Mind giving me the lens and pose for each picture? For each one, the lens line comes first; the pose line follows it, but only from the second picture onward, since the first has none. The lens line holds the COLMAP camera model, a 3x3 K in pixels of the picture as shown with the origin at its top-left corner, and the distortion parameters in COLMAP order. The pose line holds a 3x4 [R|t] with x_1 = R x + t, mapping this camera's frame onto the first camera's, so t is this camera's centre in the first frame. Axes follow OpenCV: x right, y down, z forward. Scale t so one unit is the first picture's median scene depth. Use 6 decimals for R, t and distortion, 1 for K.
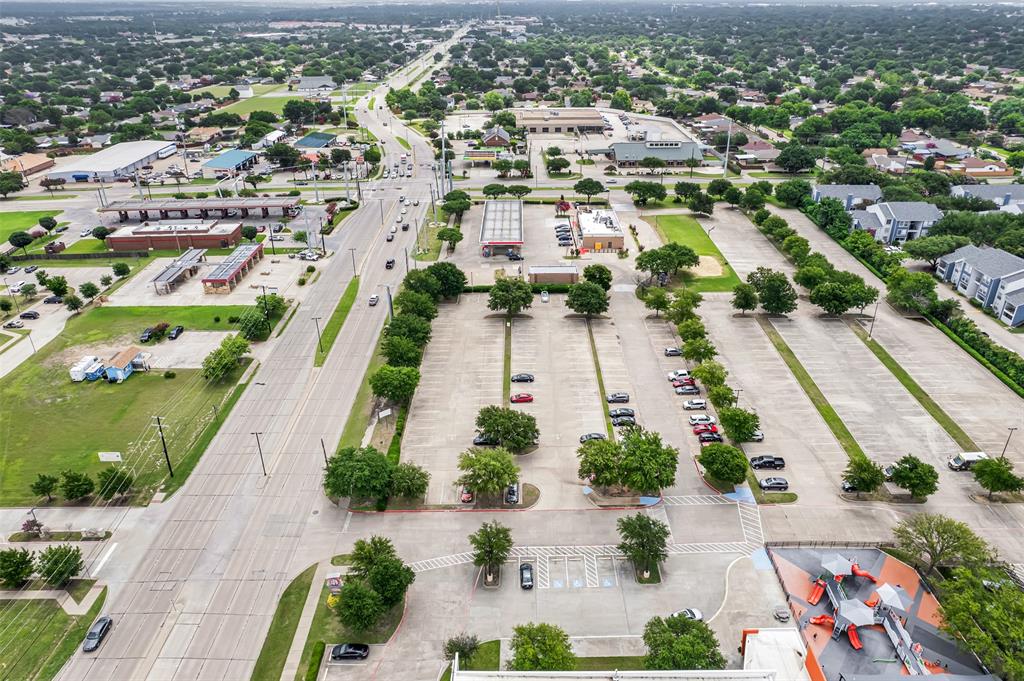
lens RADIAL K [[691.6, 0, 512.0], [0, 691.6, 340.5], [0, 0, 1]] dist [-0.071720, 0.063547]
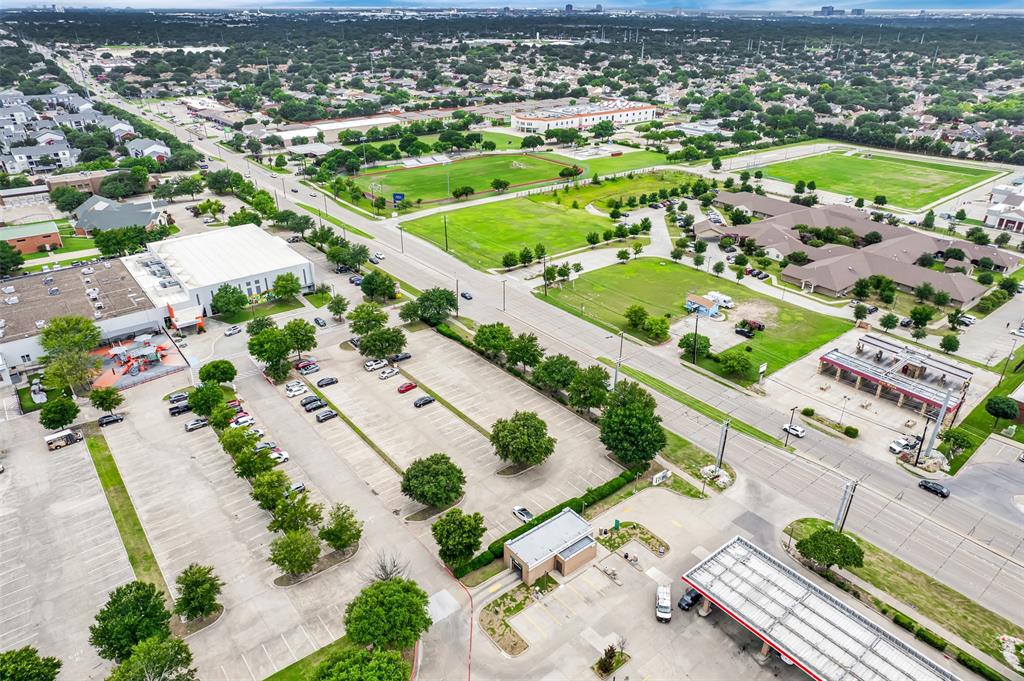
lens RADIAL K [[675.8, 0, 522.5], [0, 675.8, 340.3], [0, 0, 1]] dist [-0.072957, 0.067501]
pose [[-0.773859, 0.289848, -0.563143, 0.385791], [-0.289206, 0.629319, 0.721330, -0.672355], [0.563473, 0.721073, -0.403178, 1.240599]]
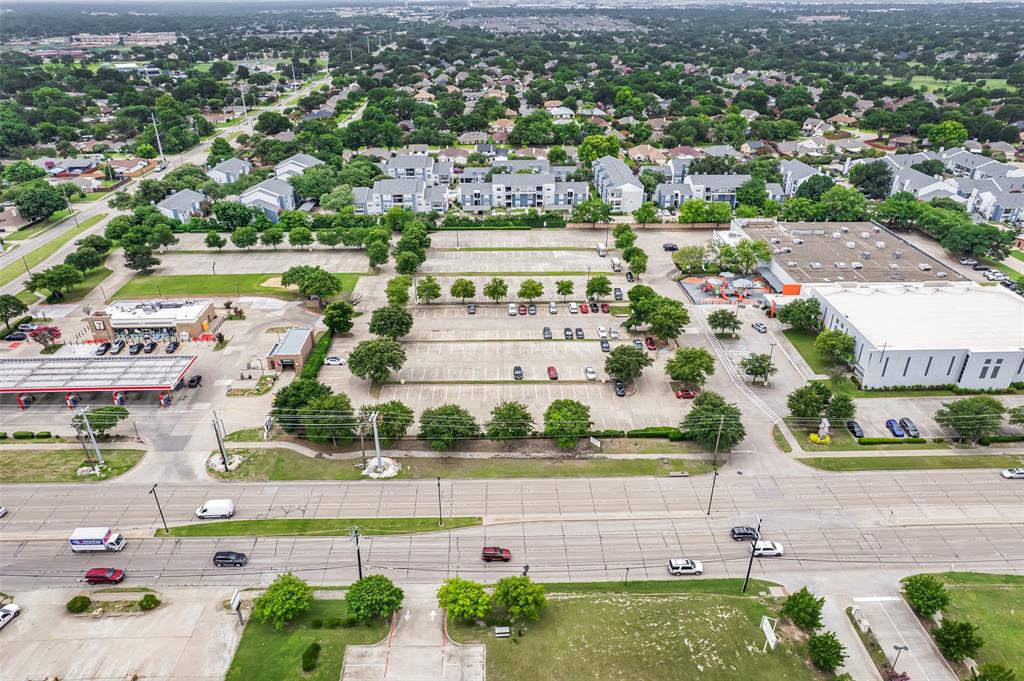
lens RADIAL K [[677.2, 0, 516.6], [0, 677.2, 344.6], [0, 0, 1]] dist [-0.071254, 0.062747]
pose [[-0.037502, -0.461524, 0.886335, -0.768881], [0.462991, 0.777992, 0.424698, -0.365807], [-0.885569, 0.426292, 0.184506, 0.691337]]
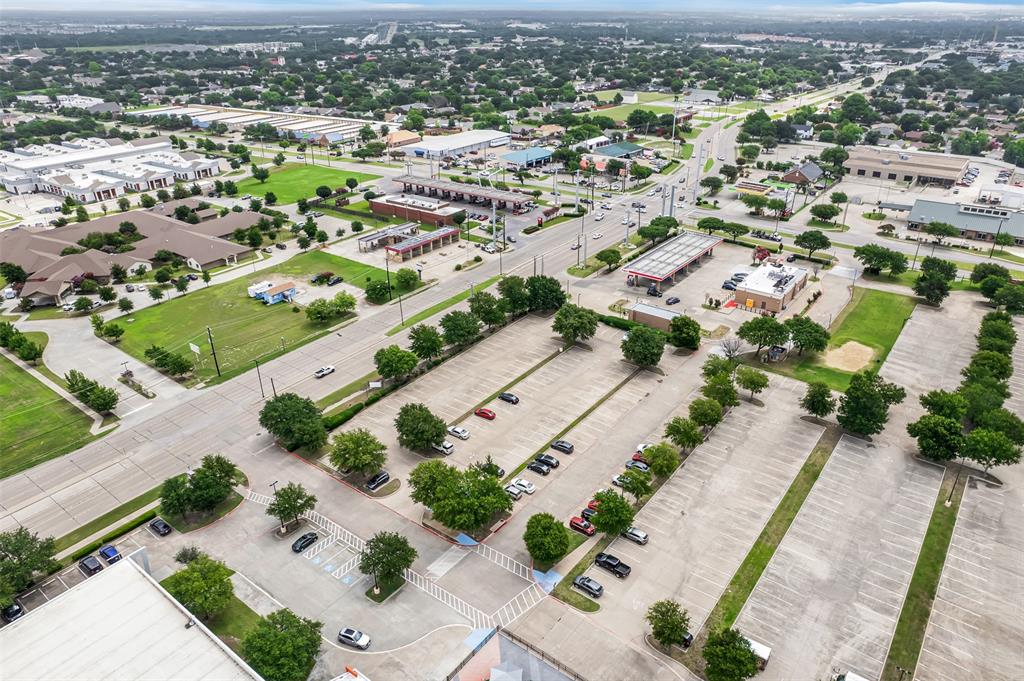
lens RADIAL K [[691.6, 0, 512.0], [0, 691.6, 340.5], [0, 0, 1]] dist [-0.071720, 0.063547]
pose [[0.800123, 0.271403, -0.534923, 0.470824], [-0.278606, 0.957904, 0.069278, -0.085535], [0.531207, 0.093602, 0.842056, 0.121407]]
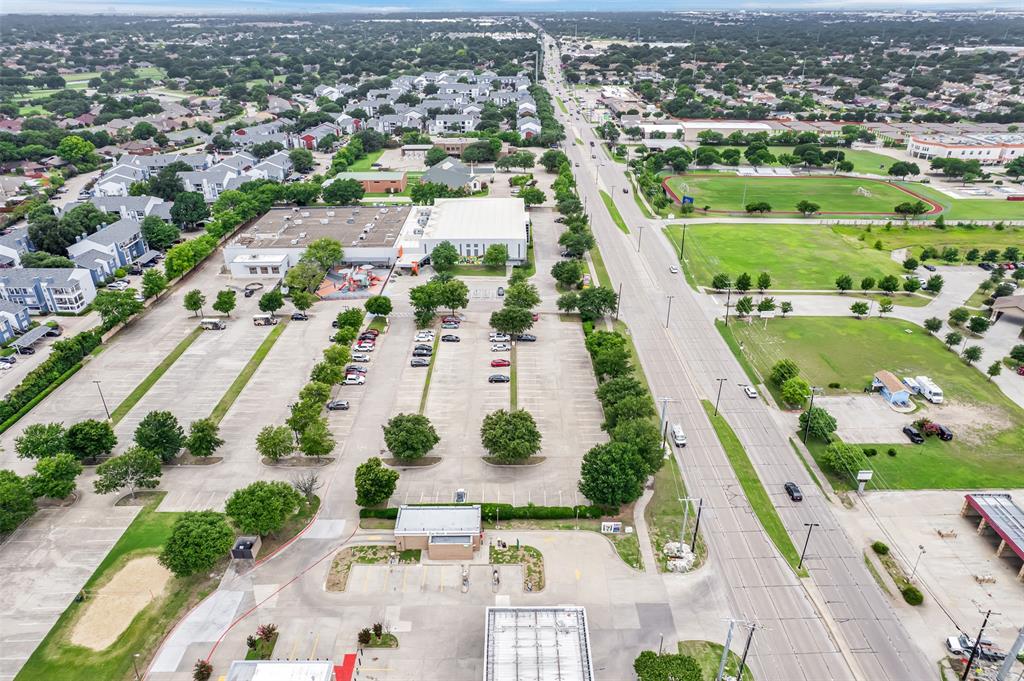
lens RADIAL K [[677.2, 0, 516.6], [0, 677.2, 344.6], [0, 0, 1]] dist [-0.071254, 0.062747]
pose [[-0.999842, 0.015027, -0.009498, -0.002458], [0.000995, 0.580738, 0.814090, -0.736615], [0.017749, 0.813952, -0.580661, 1.373862]]
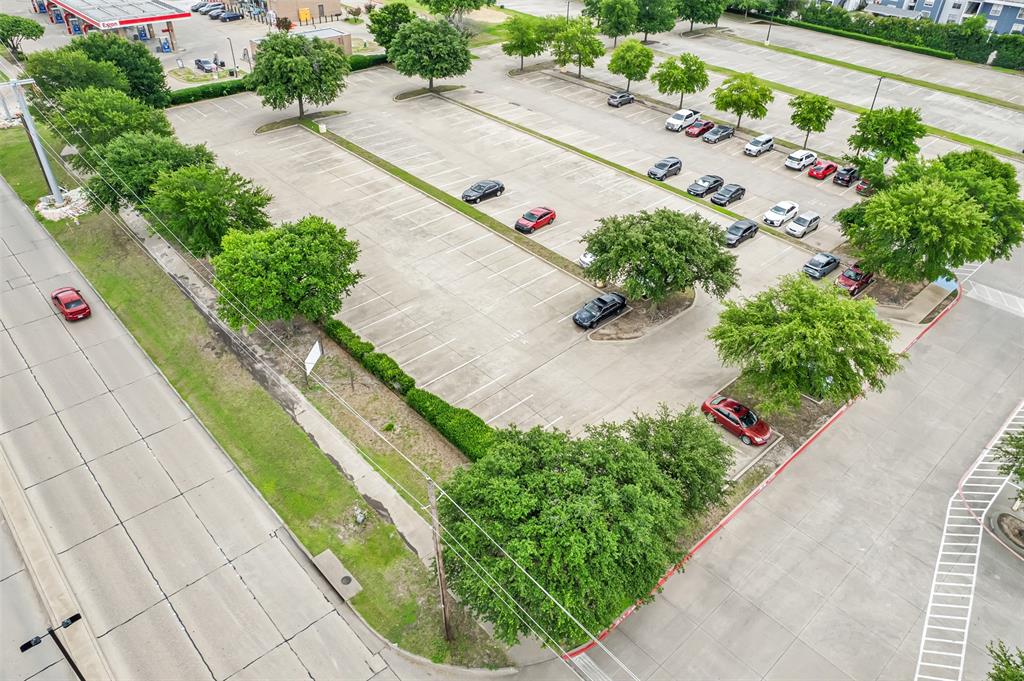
lens RADIAL K [[707.6, 0, 519.4], [0, 707.6, 361.4], [0, 0, 1]] dist [-0.075182, 0.067831]
pose [[0.726520, -0.393870, 0.563058, -0.246902], [0.285318, 0.918355, 0.274258, 0.031787], [-0.625109, -0.038603, 0.779582, 0.527844]]
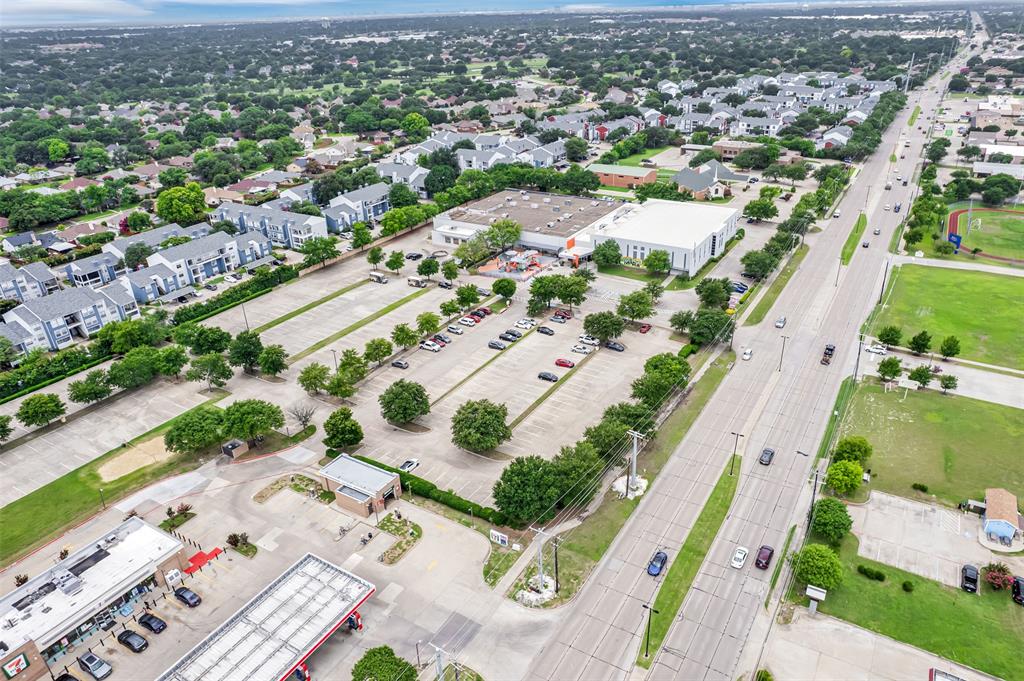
lens RADIAL K [[682.4, 0, 536.8], [0, 682.4, 346.5], [0, 0, 1]] dist [-0.067195, 0.063439]
pose [[-0.868060, -0.201143, 0.453886, -0.387572], [0.252946, 0.607492, 0.752975, -0.682872], [-0.427188, 0.768436, -0.476462, 1.290566]]
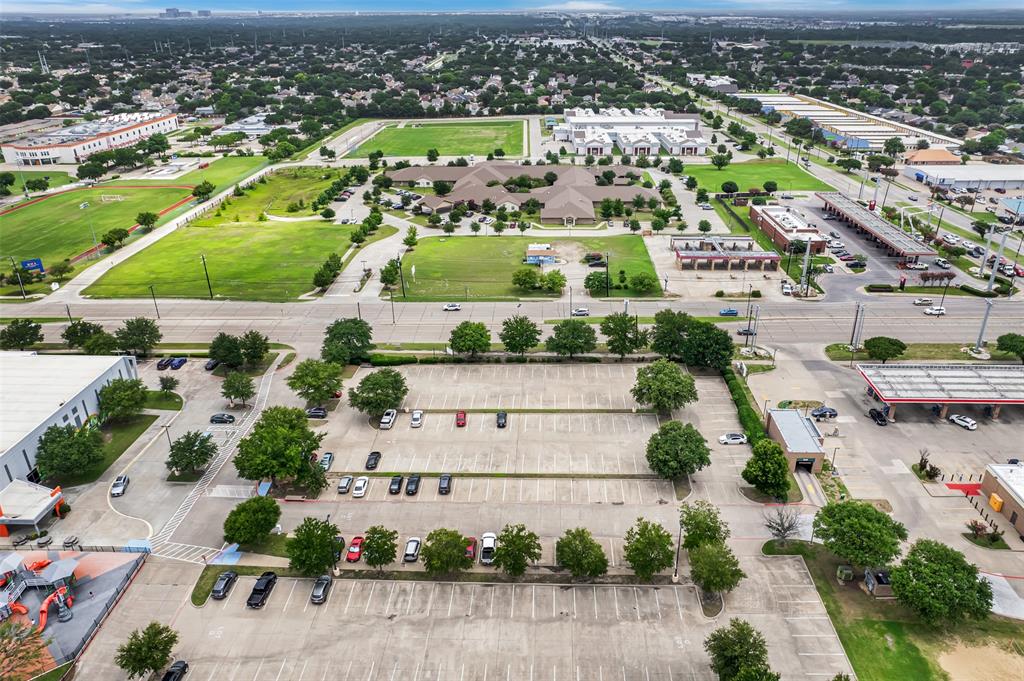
lens RADIAL K [[682.0, 0, 531.4], [0, 682.0, 305.6], [0, 0, 1]] dist [-0.039447, 0.000492]
pose [[-0.023360, 0.414060, -0.909950, 0.660511], [-0.454224, 0.806431, 0.378616, -0.362612], [0.890581, 0.422165, 0.169237, 0.717414]]
